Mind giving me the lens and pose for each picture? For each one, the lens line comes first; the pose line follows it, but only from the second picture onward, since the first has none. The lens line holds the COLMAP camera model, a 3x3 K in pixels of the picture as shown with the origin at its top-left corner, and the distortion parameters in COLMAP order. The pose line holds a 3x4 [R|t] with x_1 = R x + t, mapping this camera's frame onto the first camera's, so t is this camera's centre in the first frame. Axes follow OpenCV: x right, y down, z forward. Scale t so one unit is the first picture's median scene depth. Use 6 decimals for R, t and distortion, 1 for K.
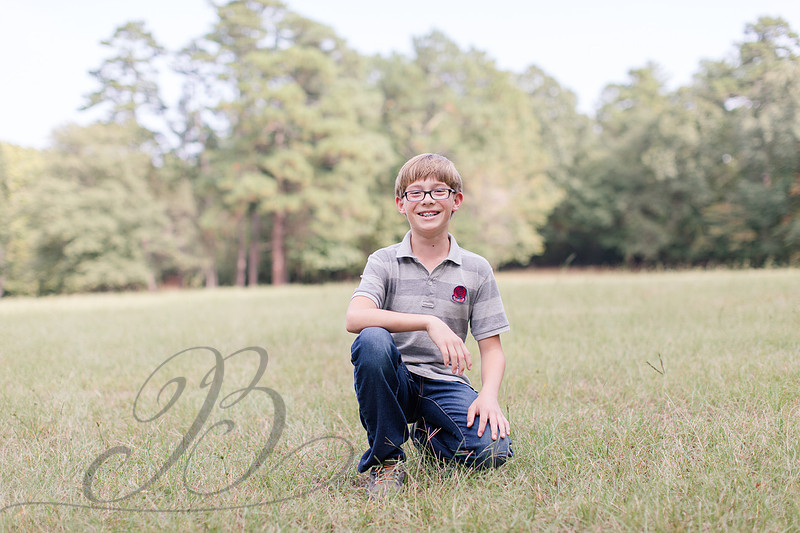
lens RADIAL K [[1138.2, 0, 399.4], [0, 1138.2, 268.9], [0, 0, 1]] dist [0.033215, 0.023227]
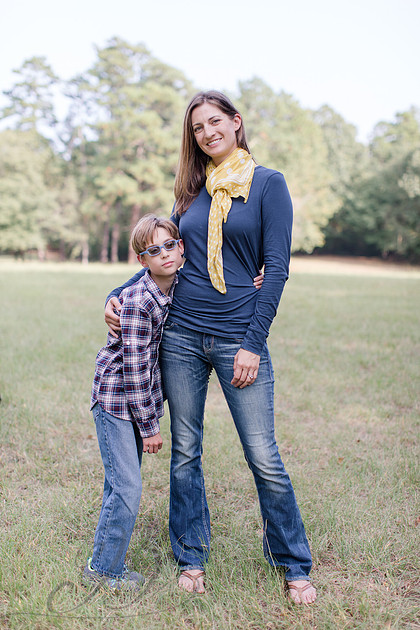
lens RADIAL K [[939.8, 0, 209.4], [0, 939.8, 316.6], [0, 0, 1]] dist [0.038659, 0.004136]
pose [[0.997893, 0.063328, 0.014133, -0.024381], [-0.064195, 0.995267, 0.072956, -0.002752], [-0.009446, -0.073709, 0.997235, -0.157587]]
